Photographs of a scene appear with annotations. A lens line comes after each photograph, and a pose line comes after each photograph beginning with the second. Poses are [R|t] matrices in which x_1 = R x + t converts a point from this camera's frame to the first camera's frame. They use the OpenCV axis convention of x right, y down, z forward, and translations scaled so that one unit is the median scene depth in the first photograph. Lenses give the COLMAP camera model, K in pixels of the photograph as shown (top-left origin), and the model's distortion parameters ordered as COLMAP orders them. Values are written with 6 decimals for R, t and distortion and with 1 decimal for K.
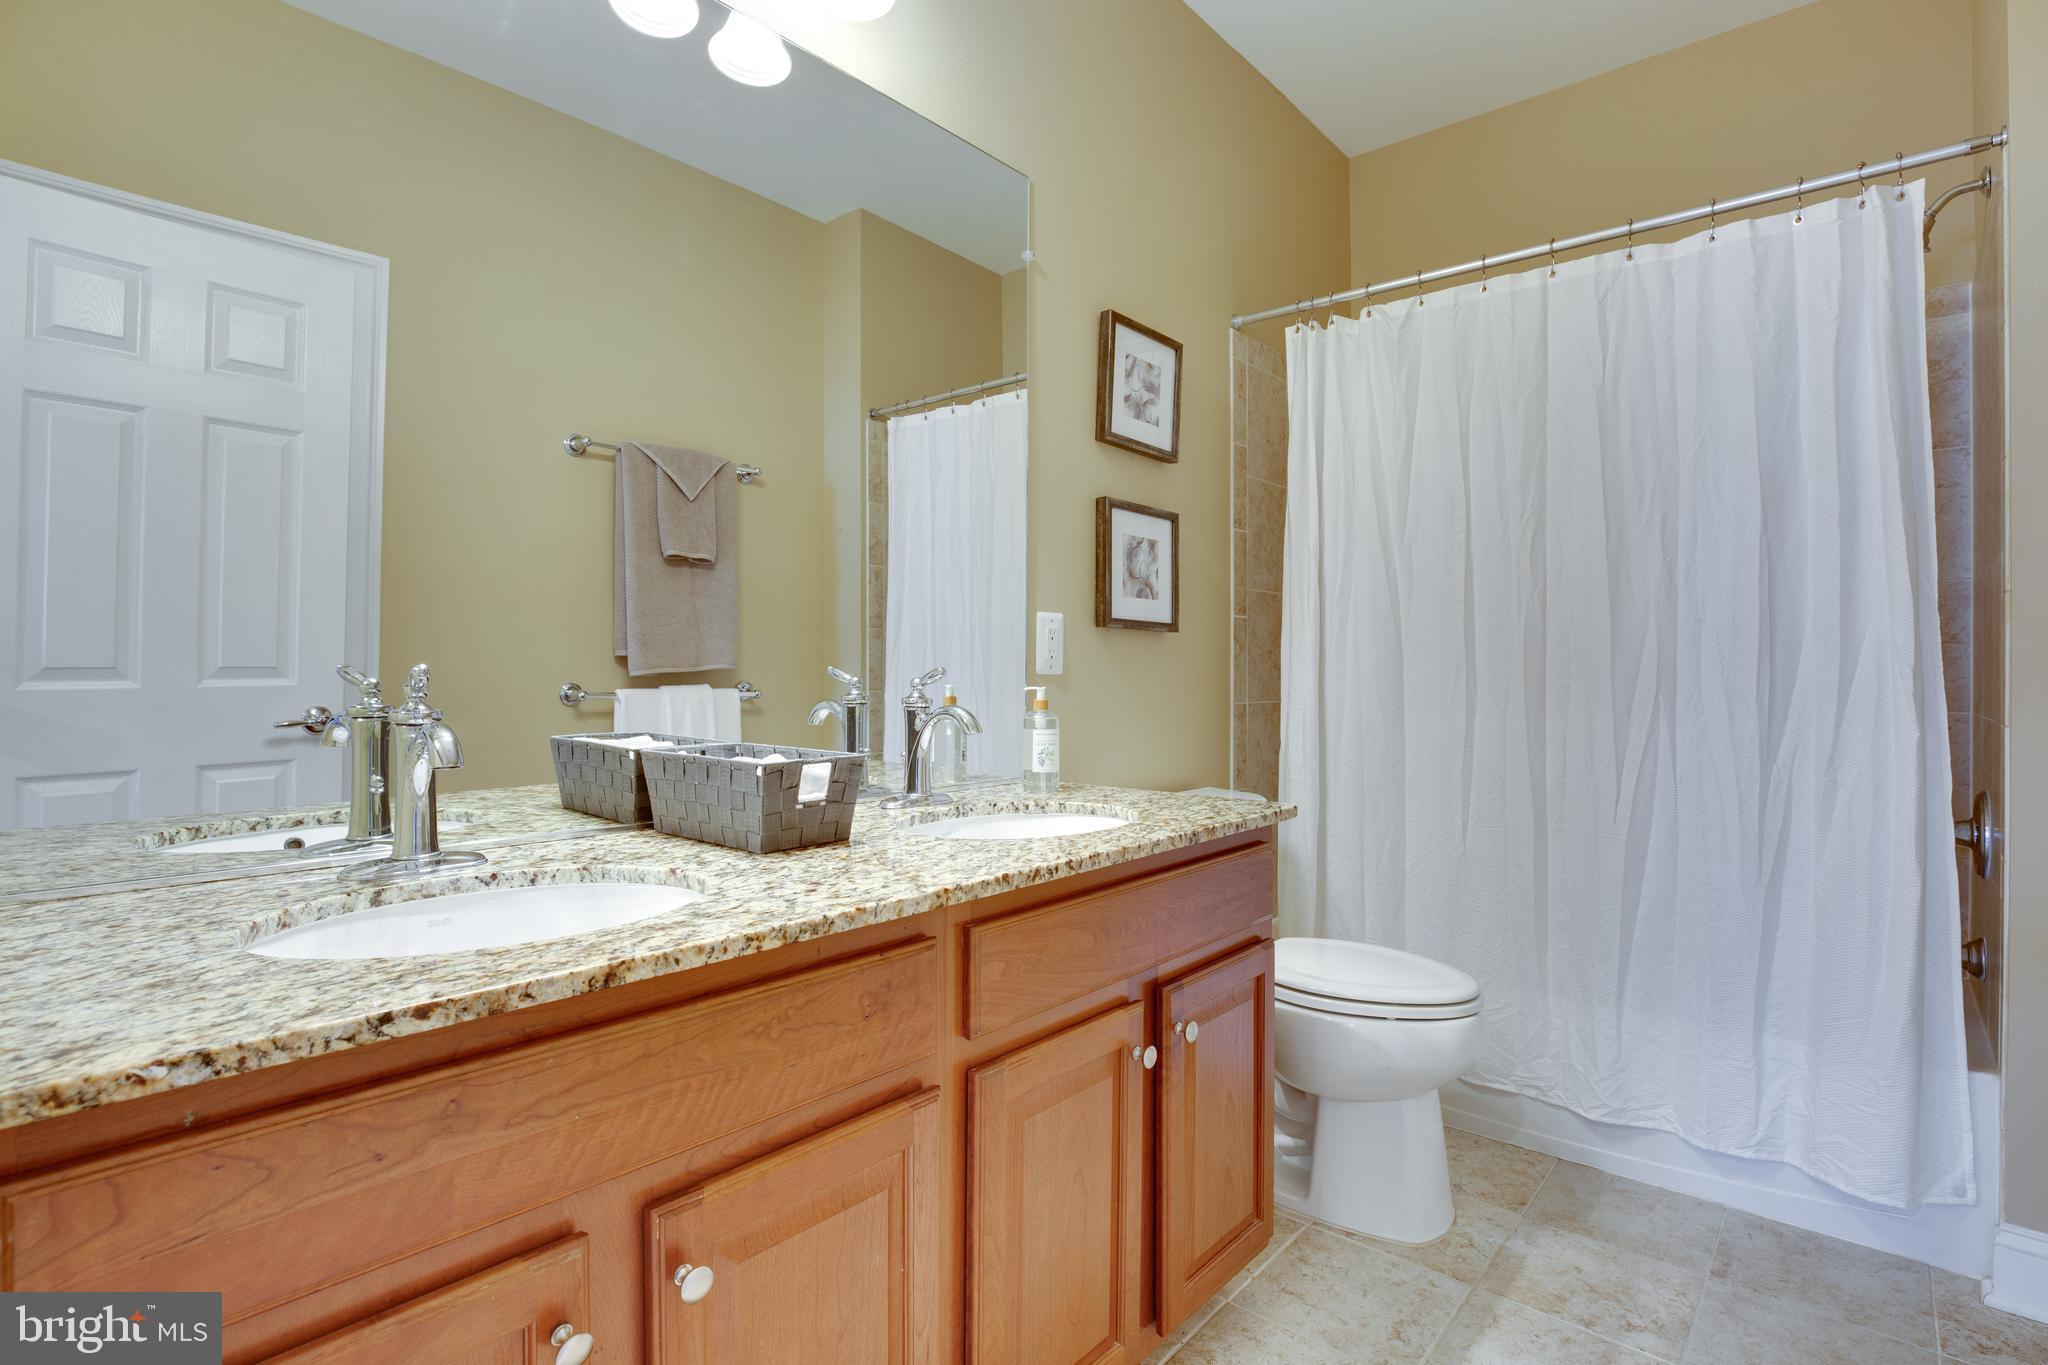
lens RADIAL K [[968.9, 0, 1036.8], [0, 968.9, 673.3], [0, 0, 1]] dist [-0.039369, 0.009481]
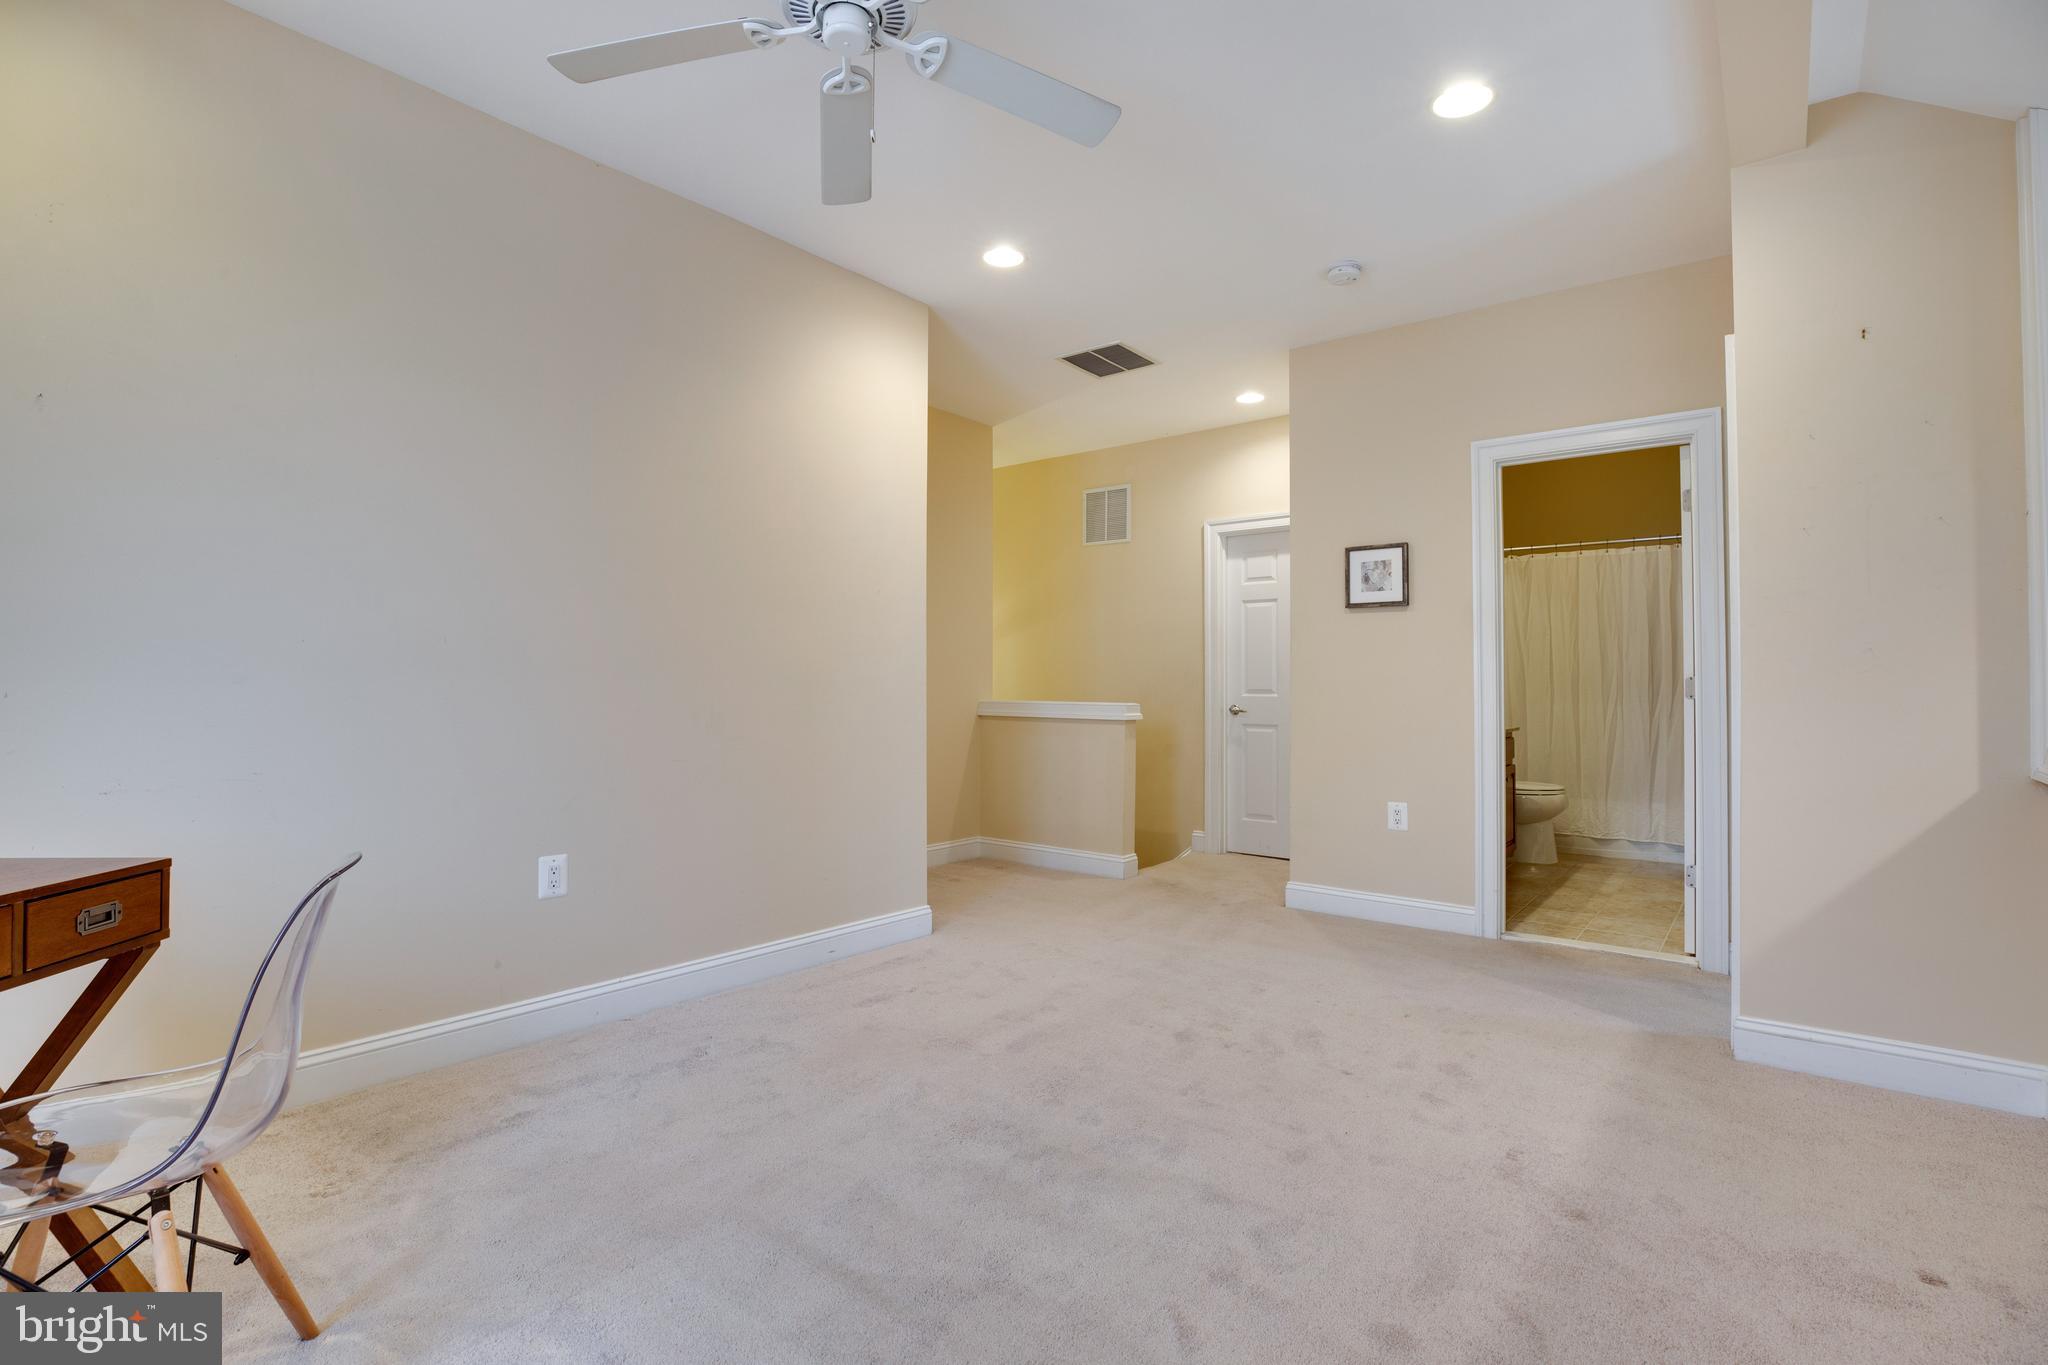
lens RADIAL K [[968.9, 0, 997.9], [0, 968.9, 650.0], [0, 0, 1]] dist [-0.039369, 0.009481]
pose [[0.999955, 0.009489, 0.000831, -1.340666], [-0.009450, 0.999237, -0.037885, 0.010154], [-0.001190, 0.037876, 0.999282, -2.064316]]
